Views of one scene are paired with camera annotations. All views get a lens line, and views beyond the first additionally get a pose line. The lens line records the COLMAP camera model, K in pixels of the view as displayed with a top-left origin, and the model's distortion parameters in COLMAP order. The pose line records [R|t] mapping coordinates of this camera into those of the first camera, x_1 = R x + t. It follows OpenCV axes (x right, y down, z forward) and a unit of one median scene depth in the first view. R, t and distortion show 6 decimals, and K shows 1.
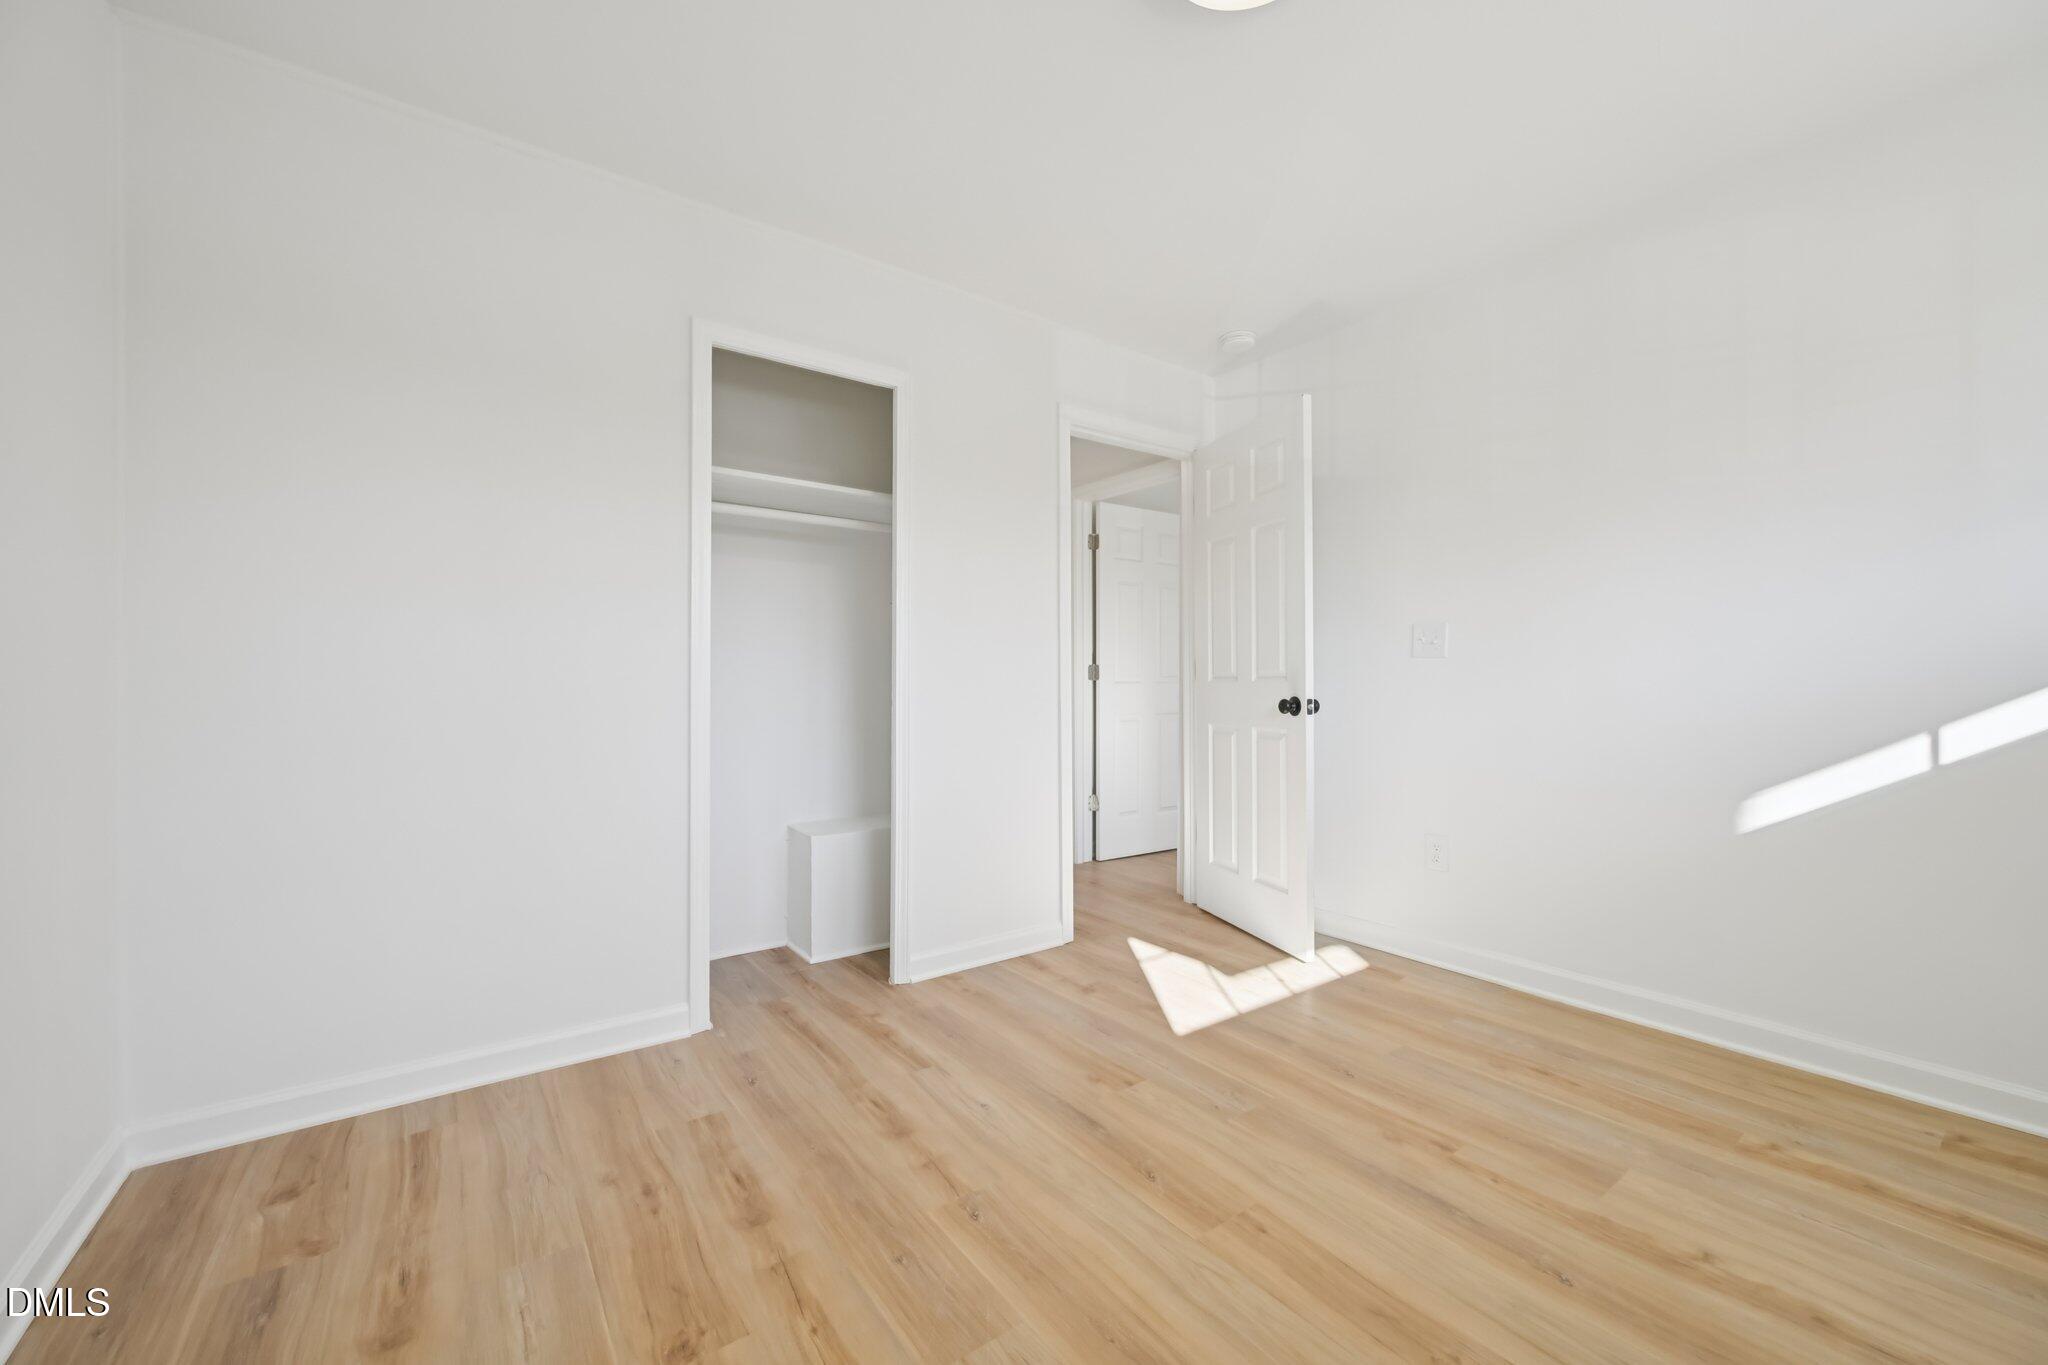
lens RADIAL K [[807.6, 0, 1022.2], [0, 807.6, 684.0], [0, 0, 1]] dist [-0.000193, 0.001423]
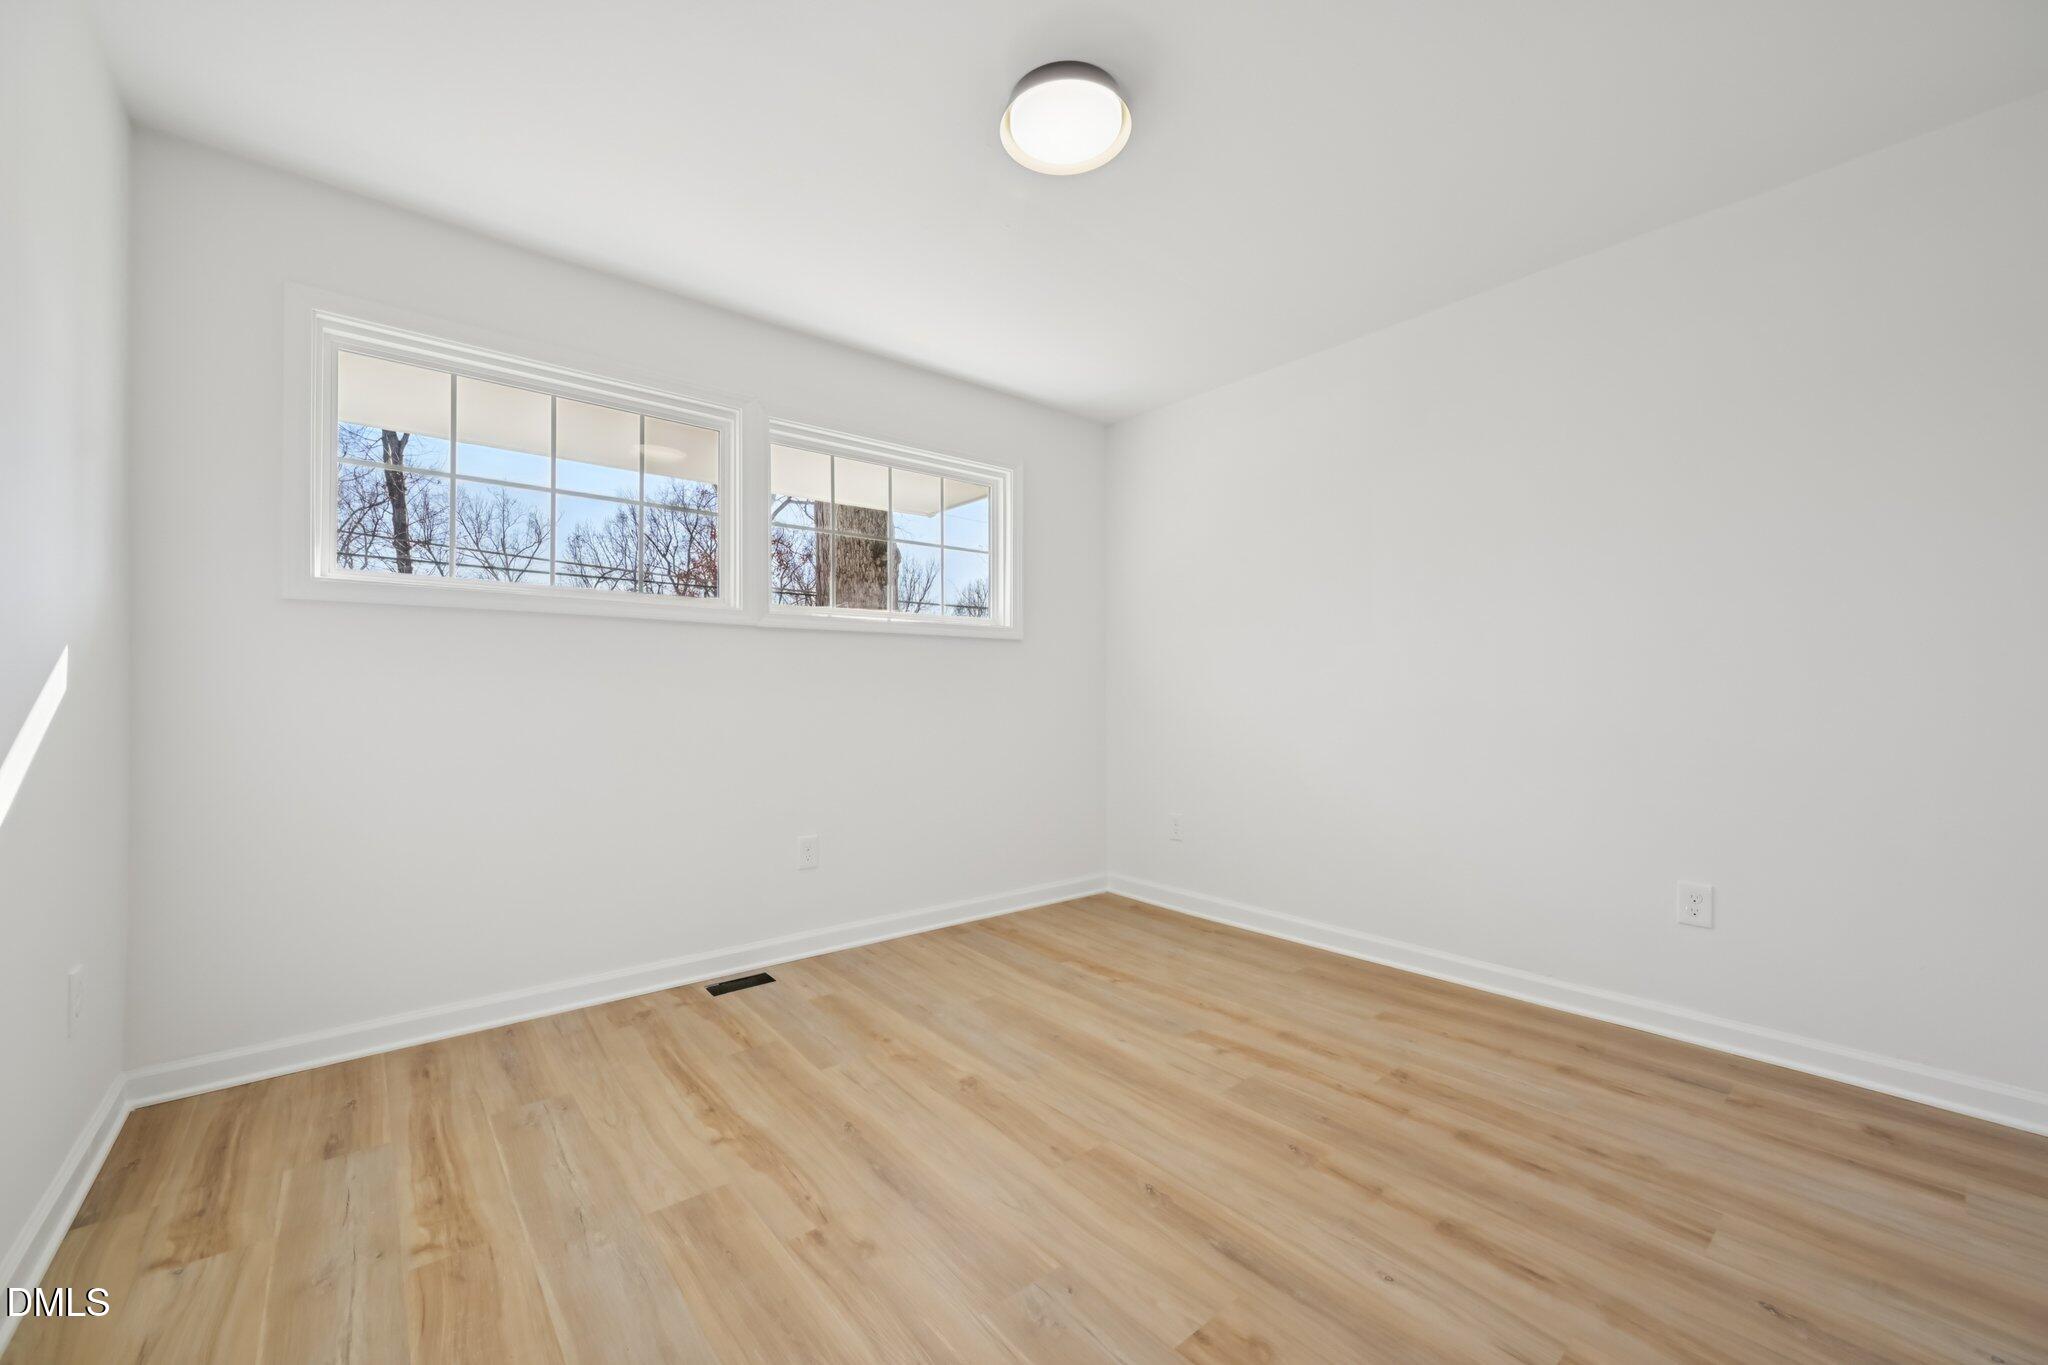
lens RADIAL K [[807.6, 0, 1024.6], [0, 807.6, 687.6], [0, 0, 1]] dist [-0.000193, 0.001423]
pose [[-0.997392, 0.001192, -0.072162, 0.403140], [0.001944, 0.999945, -0.010346, -0.001345], [0.072146, -0.010460, -0.997339, 2.082846]]
